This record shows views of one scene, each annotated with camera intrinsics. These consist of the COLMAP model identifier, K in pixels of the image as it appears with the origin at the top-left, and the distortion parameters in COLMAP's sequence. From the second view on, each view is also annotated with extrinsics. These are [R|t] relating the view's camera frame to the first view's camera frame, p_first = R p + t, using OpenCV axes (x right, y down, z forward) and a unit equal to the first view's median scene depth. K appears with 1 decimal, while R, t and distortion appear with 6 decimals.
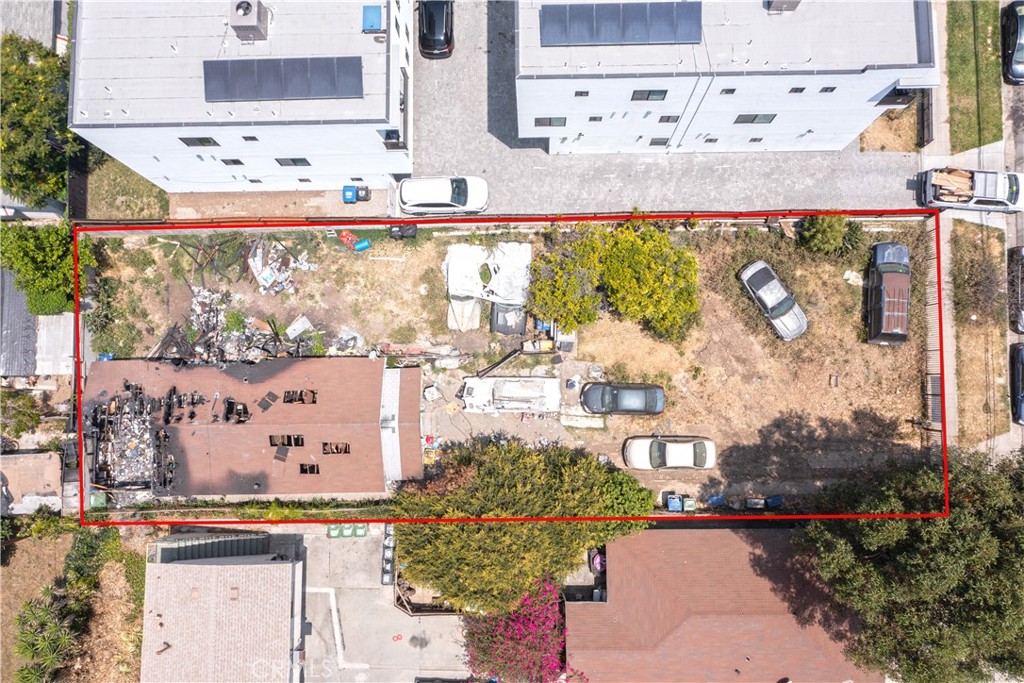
lens RADIAL K [[808.4, 0, 503.2], [0, 808.4, 337.0], [0, 0, 1]] dist [-0.008990, 0.019540]
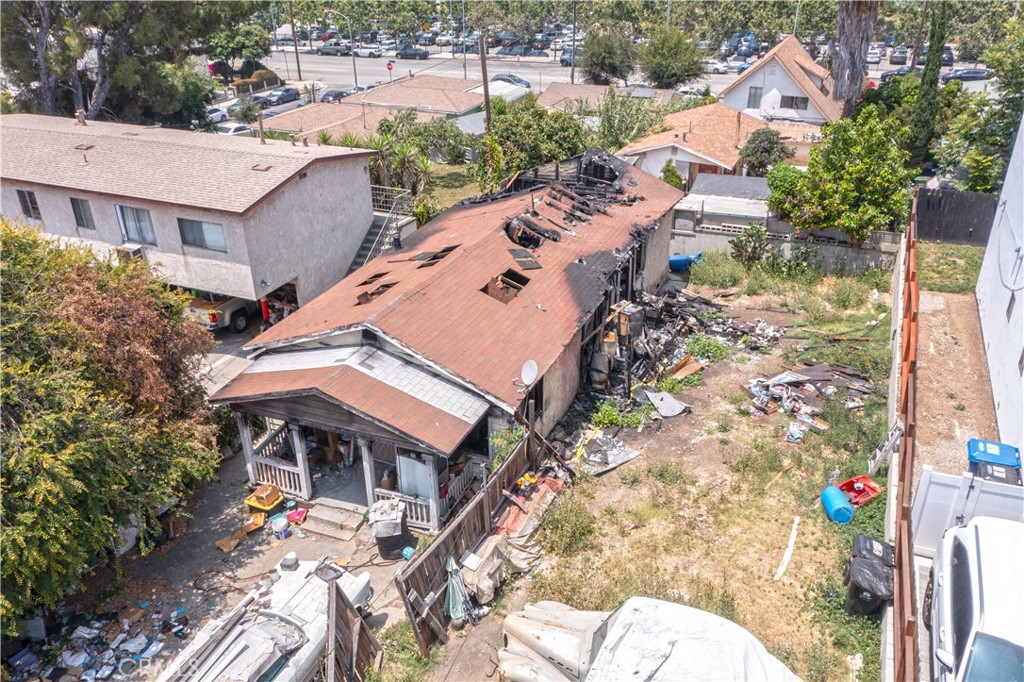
lens RADIAL K [[808.4, 0, 514.6], [0, 808.4, 339.6], [0, 0, 1]] dist [-0.008990, 0.019540]
pose [[-0.406160, 0.453155, -0.793527, 0.142564], [-0.905423, -0.082242, 0.416467, -0.127733], [0.123462, 0.887630, 0.443700, 0.752748]]
